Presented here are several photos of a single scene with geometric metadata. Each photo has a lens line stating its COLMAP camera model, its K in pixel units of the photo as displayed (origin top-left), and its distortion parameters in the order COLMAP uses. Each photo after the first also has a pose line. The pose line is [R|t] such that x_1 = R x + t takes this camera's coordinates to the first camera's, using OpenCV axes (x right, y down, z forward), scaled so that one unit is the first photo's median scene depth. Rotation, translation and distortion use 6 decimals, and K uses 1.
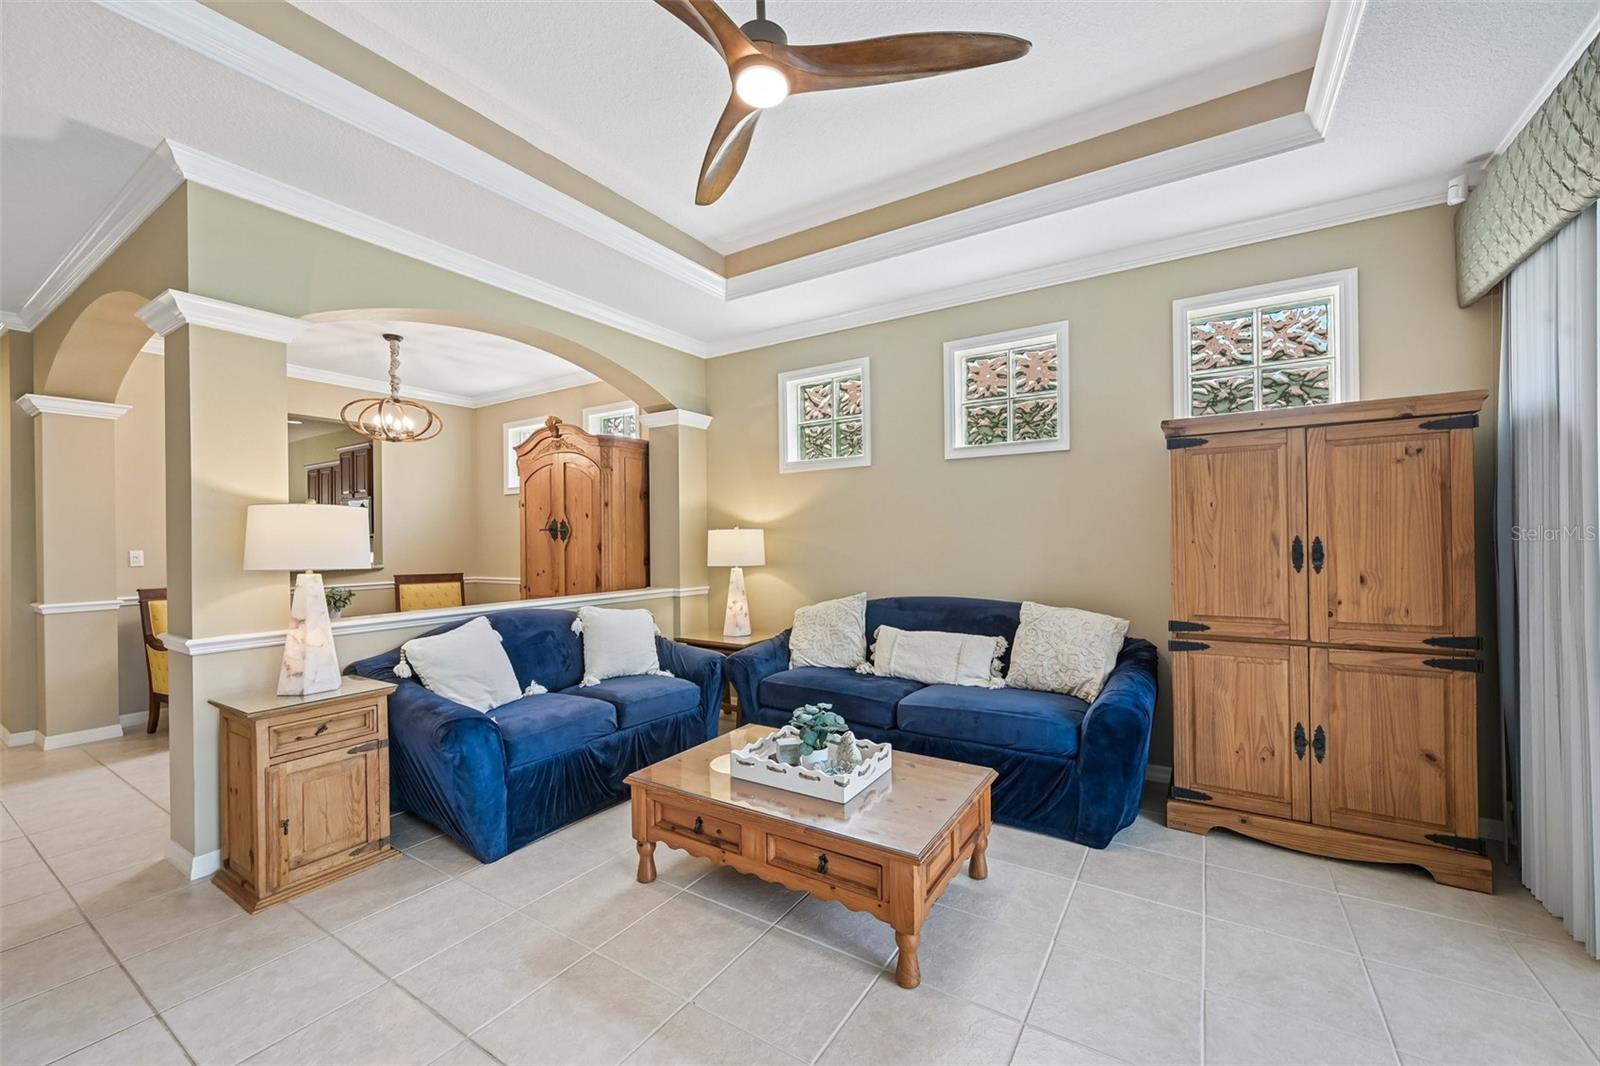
lens RADIAL K [[627.6, 0, 805.9], [0, 627.6, 539.3], [0, 0, 1]] dist [-0.000863, 0.000137]
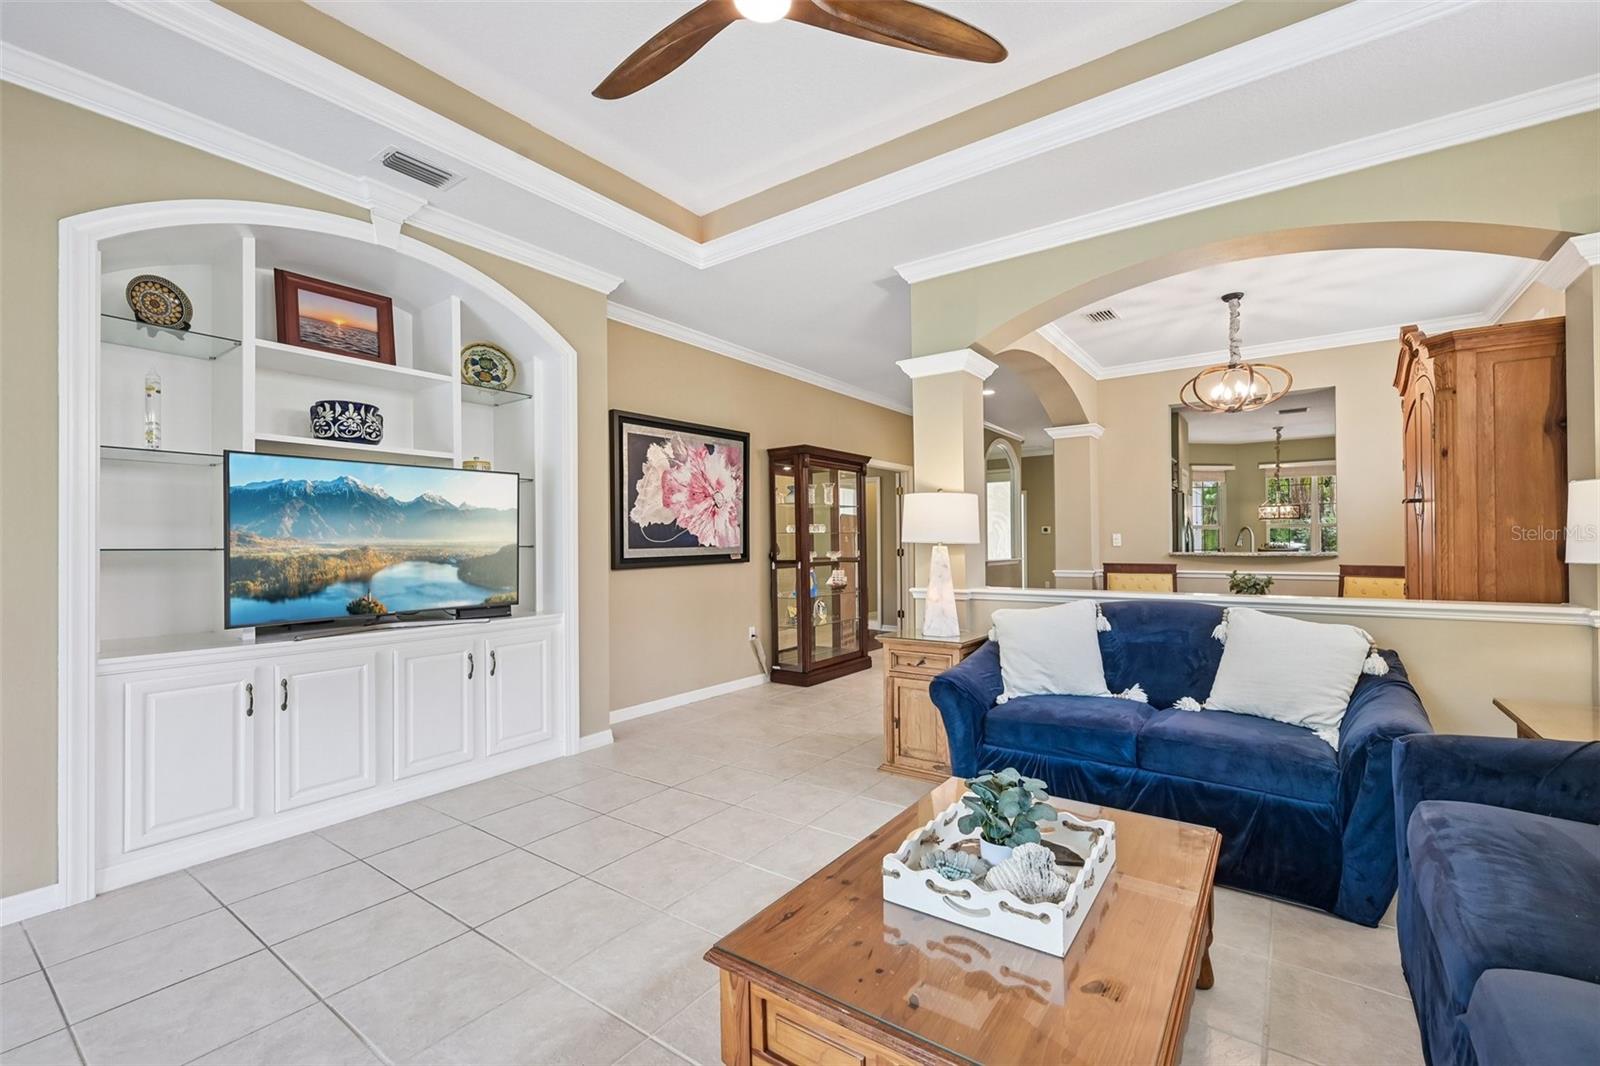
lens RADIAL K [[678.4, 0, 807.1], [0, 678.4, 534.7], [0, 0, 1]] dist [-0.000716, 0.000018]
pose [[-0.054409, -0.001956, -0.998517, 0.426548], [0.007253, 0.999971, -0.002354, 0.022216], [0.998492, -0.007371, -0.054393, 0.532239]]
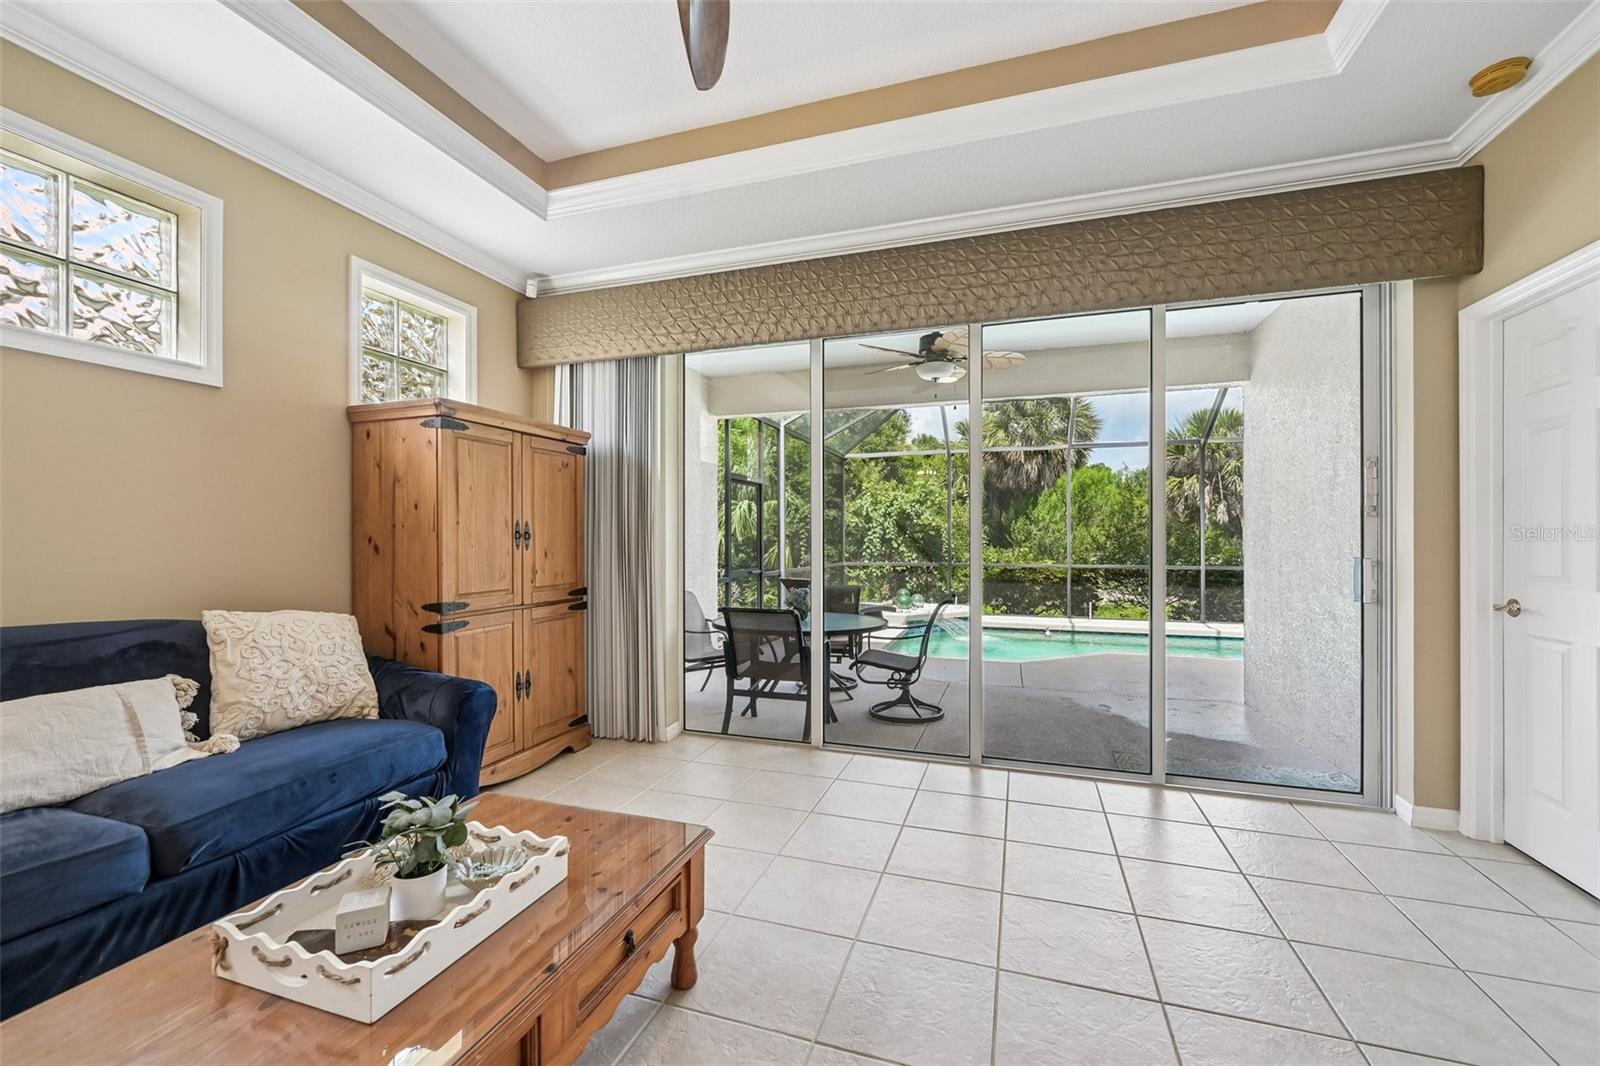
lens RADIAL K [[643.7, 0, 804.6], [0, 643.7, 538.3], [0, 0, 1]] dist [-0.000860, 0.000135]
pose [[-0.240164, 0.010850, 0.970672, -0.387284], [0.003486, 0.999941, -0.010315, 0.030409], [-0.970726, 0.000906, -0.240188, 0.508197]]
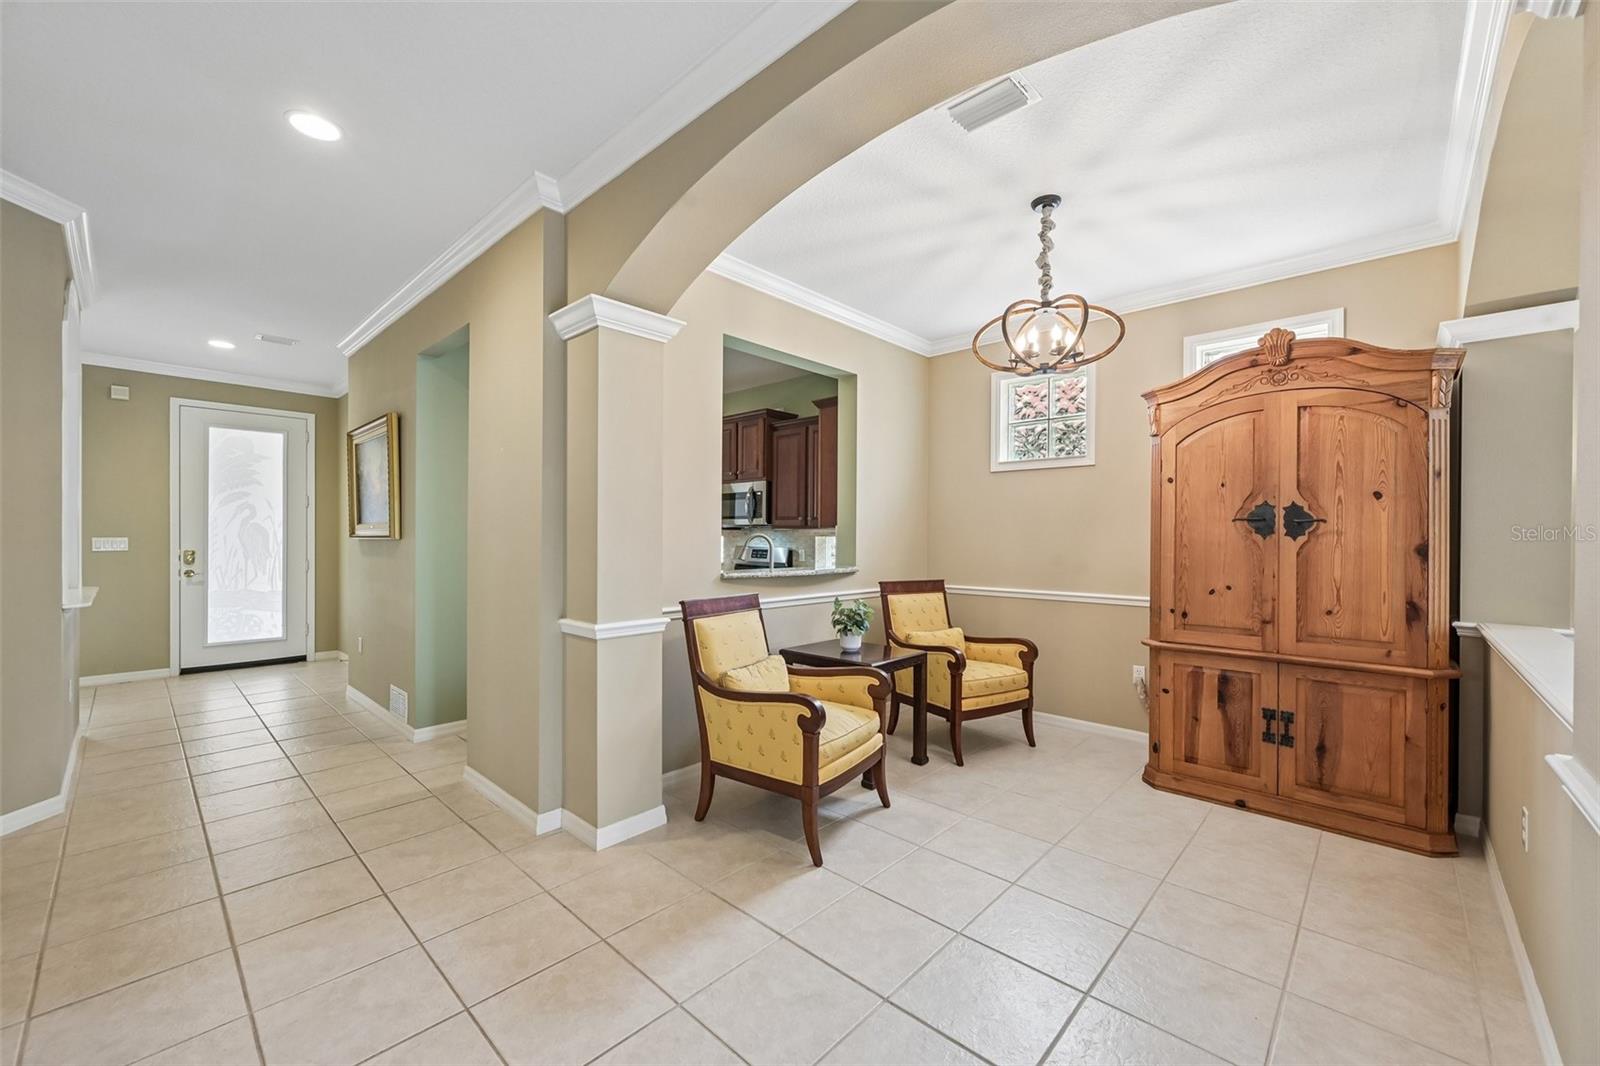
lens RADIAL K [[627.6, 0, 805.9], [0, 627.6, 539.3], [0, 0, 1]] dist [-0.000863, 0.000137]
pose [[0.983106, 0.016985, -0.182249, -0.938174], [-0.016598, 0.999856, 0.003648, 0.011836], [0.182284, -0.000561, 0.983246, 0.427259]]
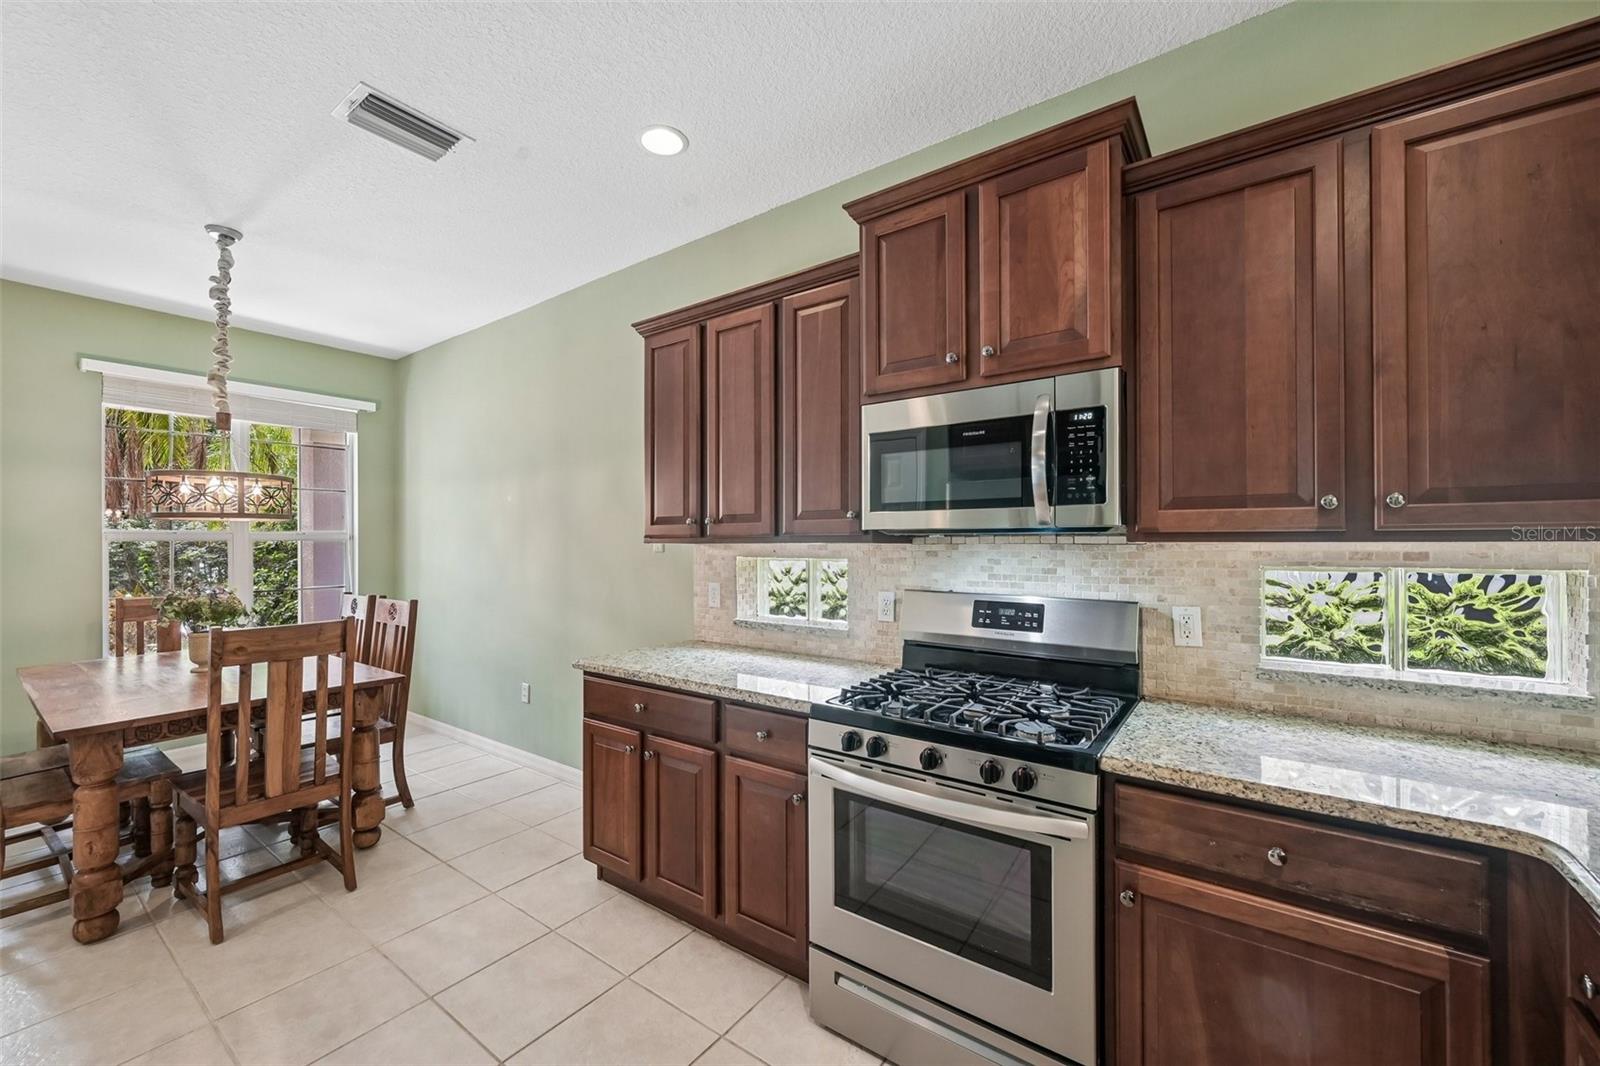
lens RADIAL K [[627.6, 0, 805.9], [0, 627.6, 539.3], [0, 0, 1]] dist [-0.000863, 0.000137]
pose [[0.998188, 0.007709, -0.059681, -1.502724], [-0.007916, 0.999963, -0.003244, -0.005159], [0.059654, 0.003711, 0.998212, 1.467185]]
